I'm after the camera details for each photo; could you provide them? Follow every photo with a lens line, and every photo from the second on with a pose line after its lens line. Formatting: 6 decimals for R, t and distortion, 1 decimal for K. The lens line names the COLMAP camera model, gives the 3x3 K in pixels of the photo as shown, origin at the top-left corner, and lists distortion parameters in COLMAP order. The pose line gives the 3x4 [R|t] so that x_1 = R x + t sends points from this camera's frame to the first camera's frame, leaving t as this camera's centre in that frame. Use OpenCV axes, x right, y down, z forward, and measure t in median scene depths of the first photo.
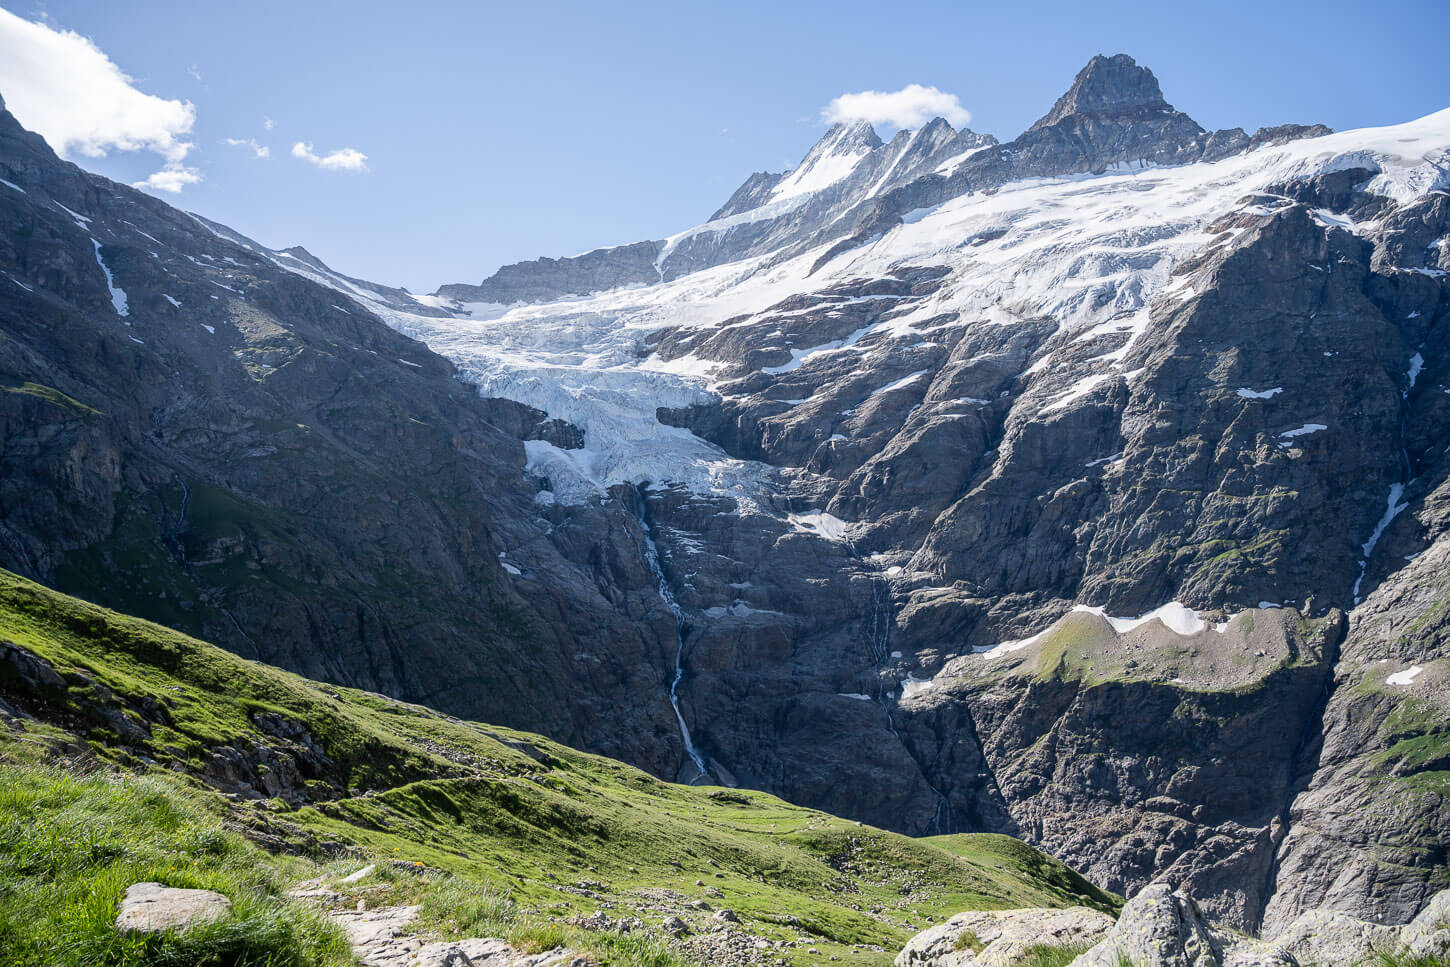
lens RADIAL K [[972.5, 0, 726.8], [0, 972.5, 479.9], [0, 0, 1]] dist [-0.004701, 0.003543]
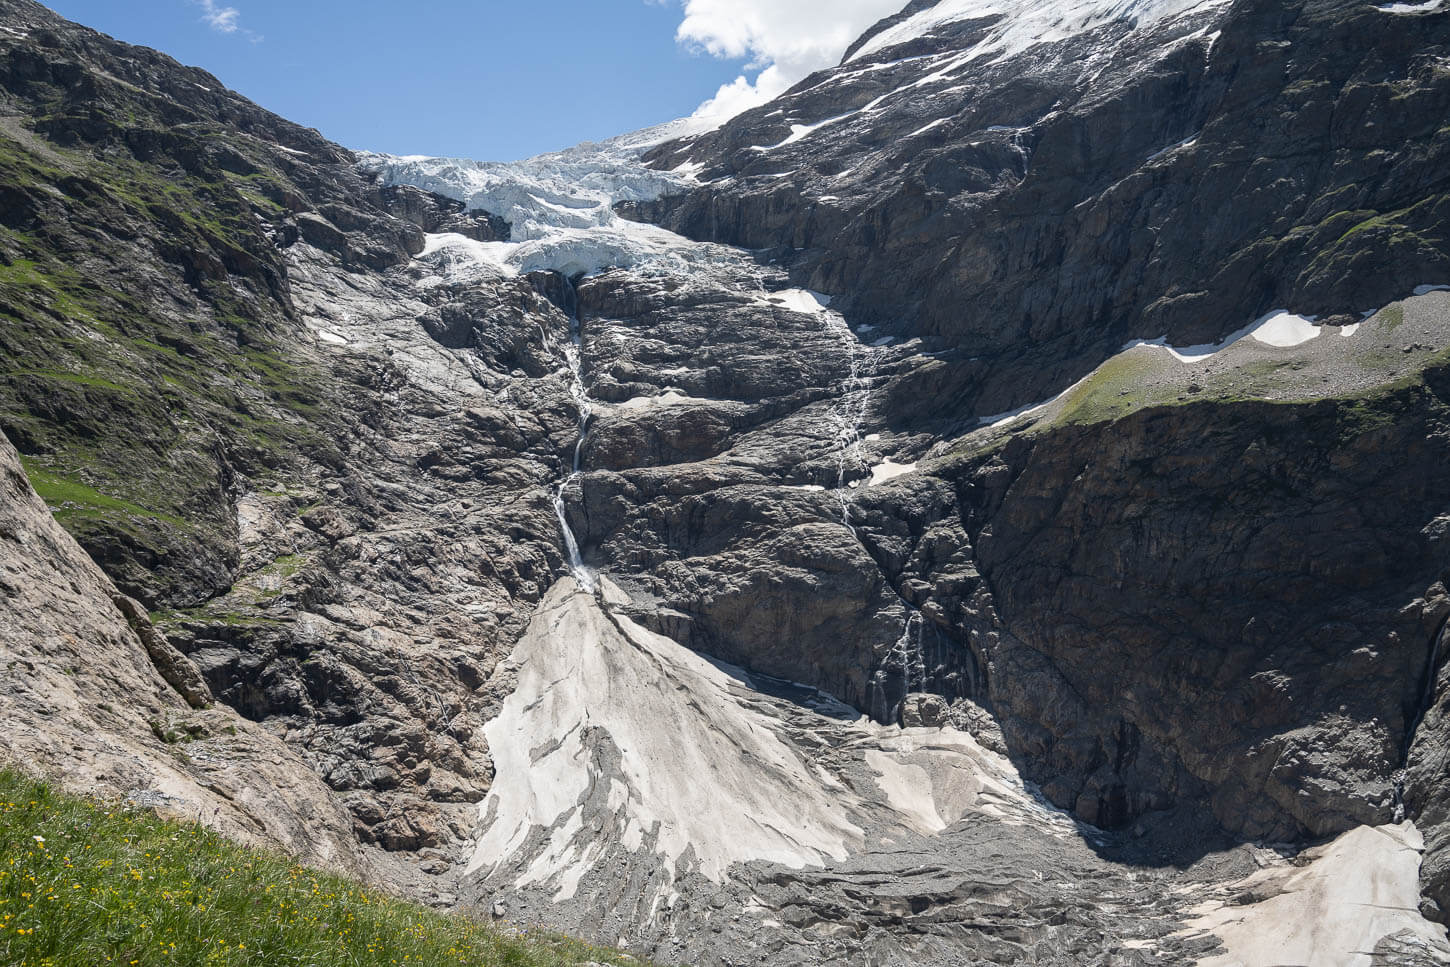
lens RADIAL K [[970.4, 0, 732.4], [0, 970.4, 486.4], [0, 0, 1]] dist [-0.002125, 0.000060]
pose [[0.984601, -0.053391, -0.166464, 0.176549], [0.059914, 0.997610, 0.034414, 0.171502], [0.164228, -0.043857, 0.985447, 0.254822]]
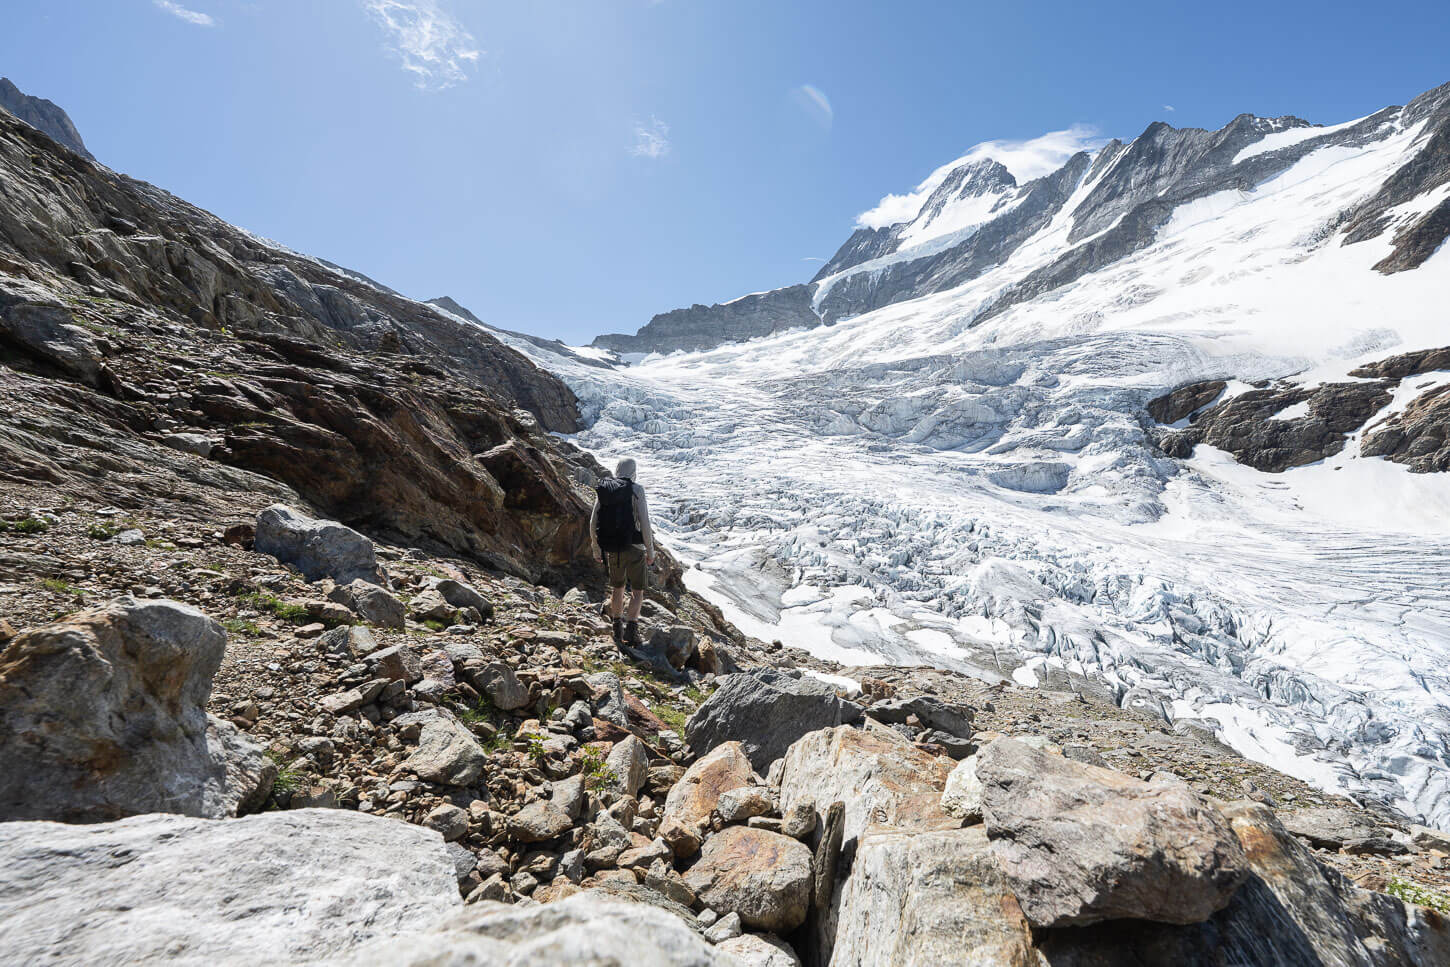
lens RADIAL K [[574.1, 0, 726.8], [0, 574.1, 488.1], [0, 0, 1]] dist [-0.001506, 0.000278]
pose [[0.999357, -0.029941, -0.019747, -0.410038], [0.030945, 0.998130, 0.052707, -0.191485], [0.018132, -0.053284, 0.998415, 1.081371]]
